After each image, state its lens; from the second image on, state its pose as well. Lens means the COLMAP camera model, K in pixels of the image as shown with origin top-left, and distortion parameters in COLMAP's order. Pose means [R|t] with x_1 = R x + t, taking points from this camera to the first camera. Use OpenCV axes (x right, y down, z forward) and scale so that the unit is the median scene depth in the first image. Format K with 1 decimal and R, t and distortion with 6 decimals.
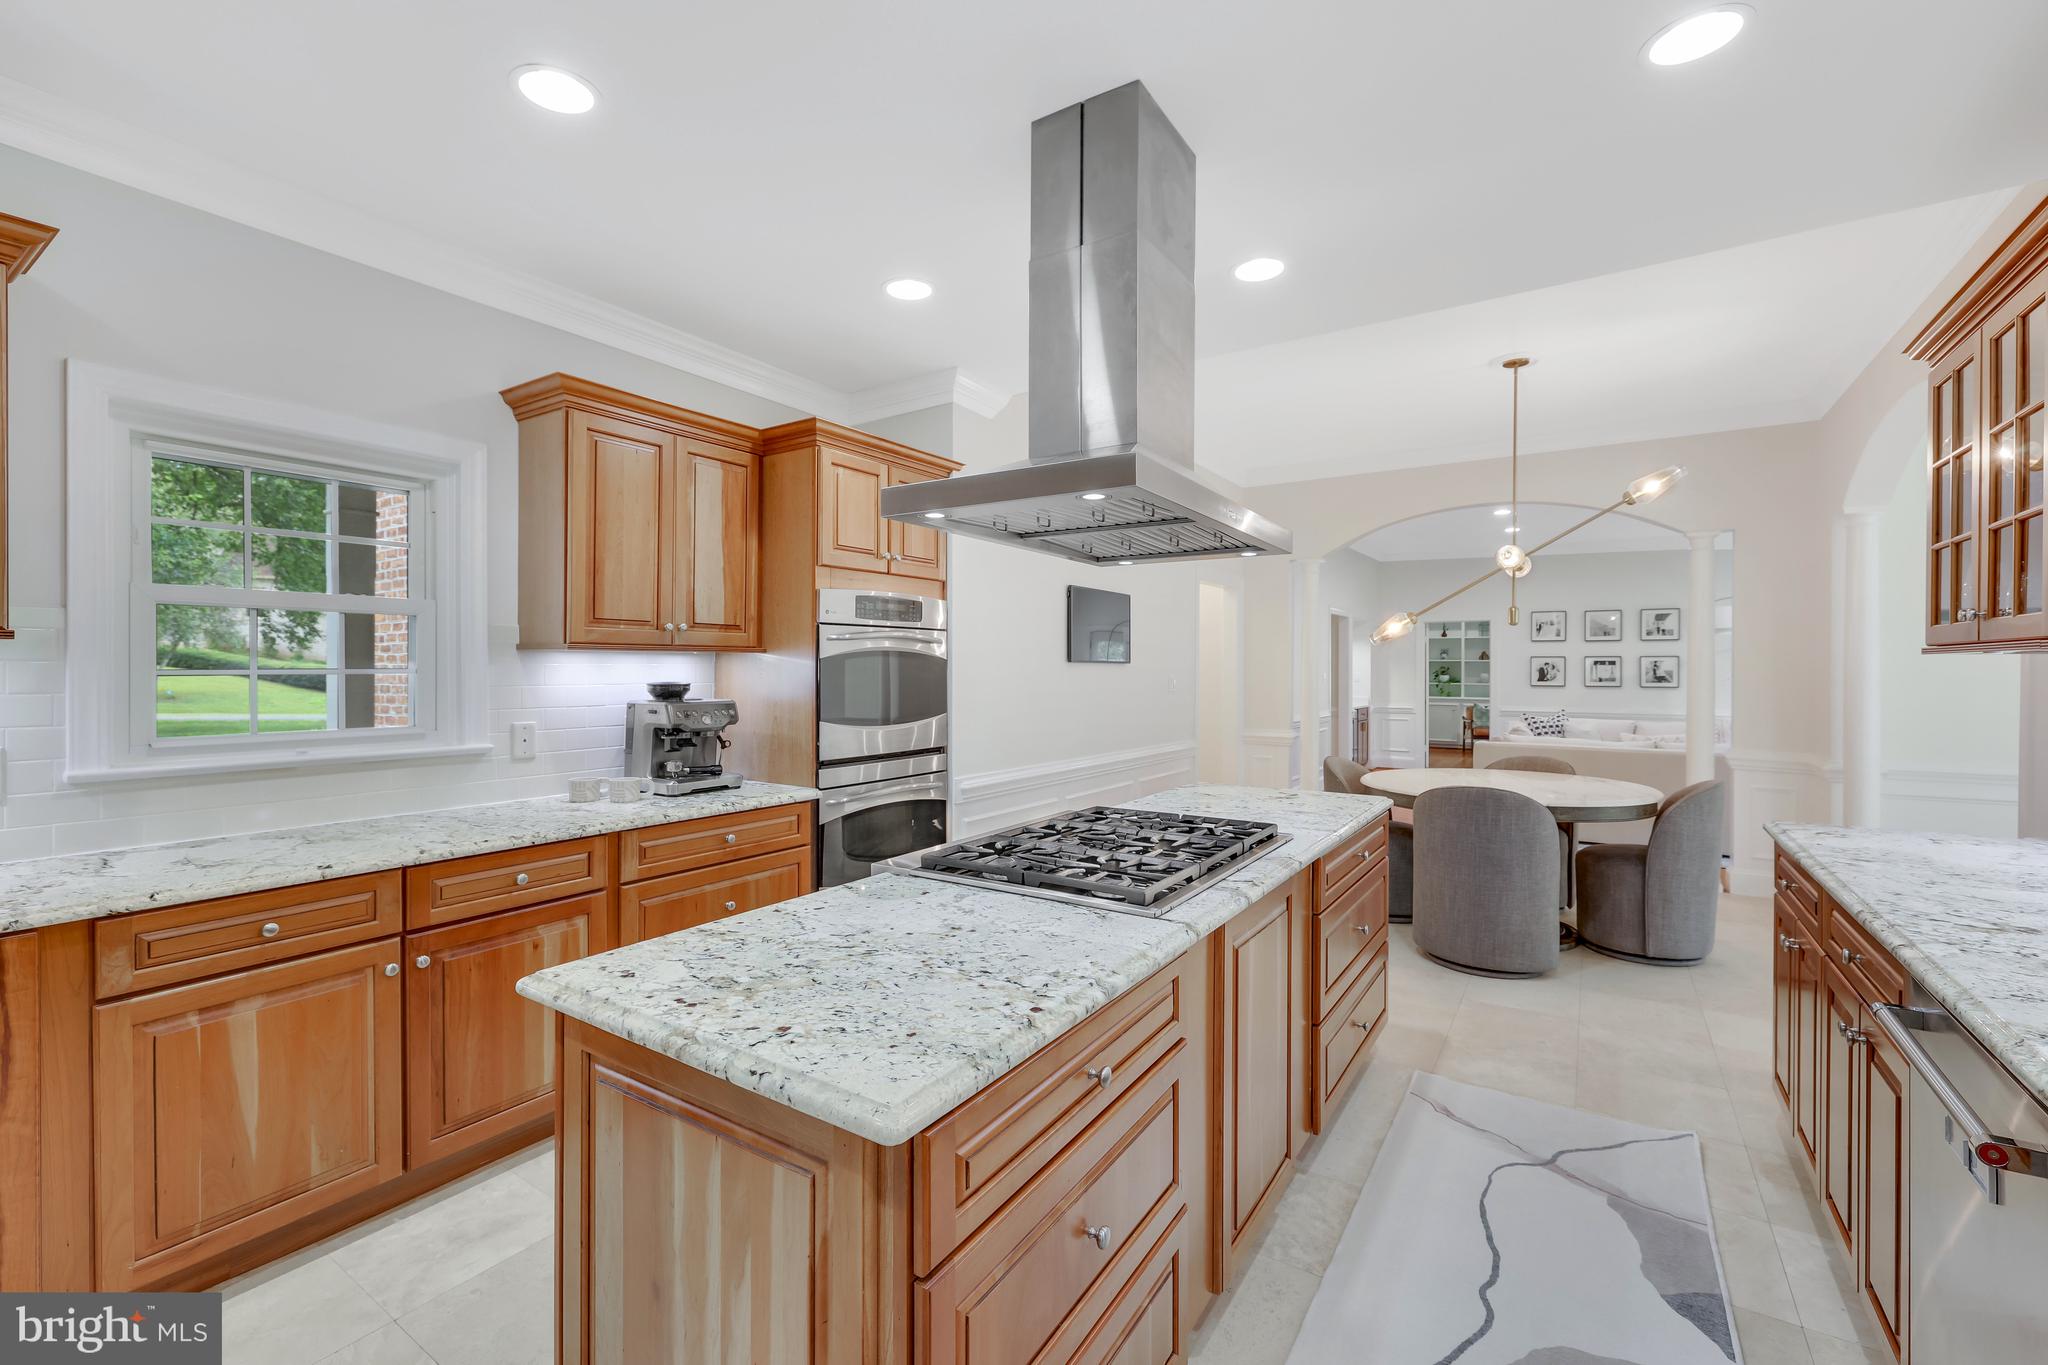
lens RADIAL K [[871.6, 0, 1009.8], [0, 871.6, 673.3], [0, 0, 1]] dist [0.002831, 0.000189]
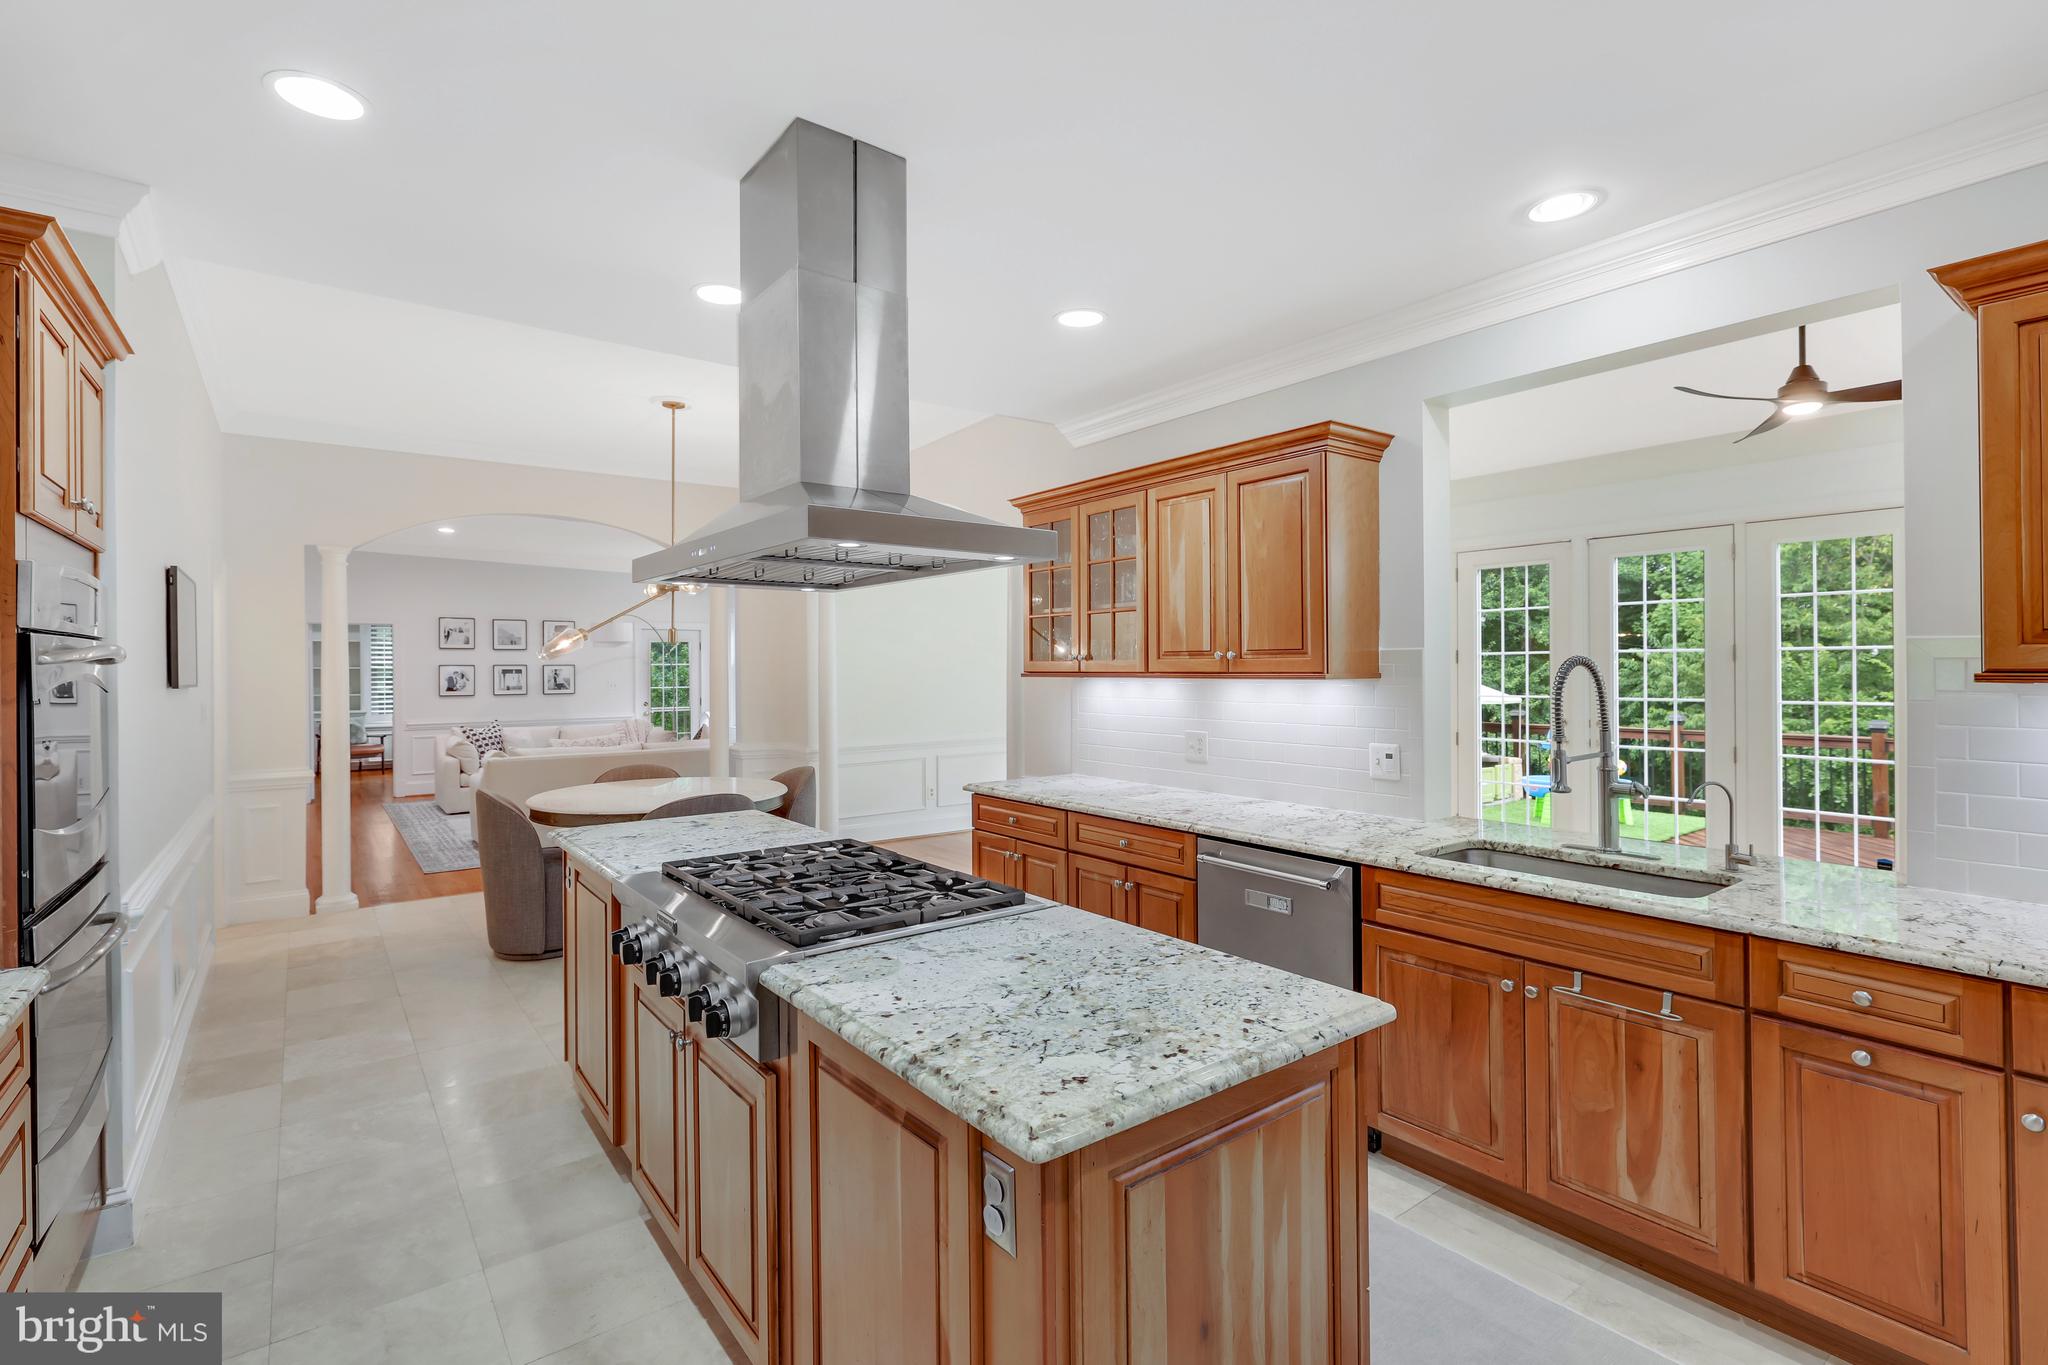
lens RADIAL K [[939.4, 0, 1013.2], [0, 939.4, 670.8], [0, 0, 1]] dist [0.002427, 0.000449]
pose [[0.327289, -0.006817, 0.944900, -1.013170], [0.012377, 0.999919, 0.002927, -0.054452], [-0.944843, 0.010737, 0.327347, 0.557073]]
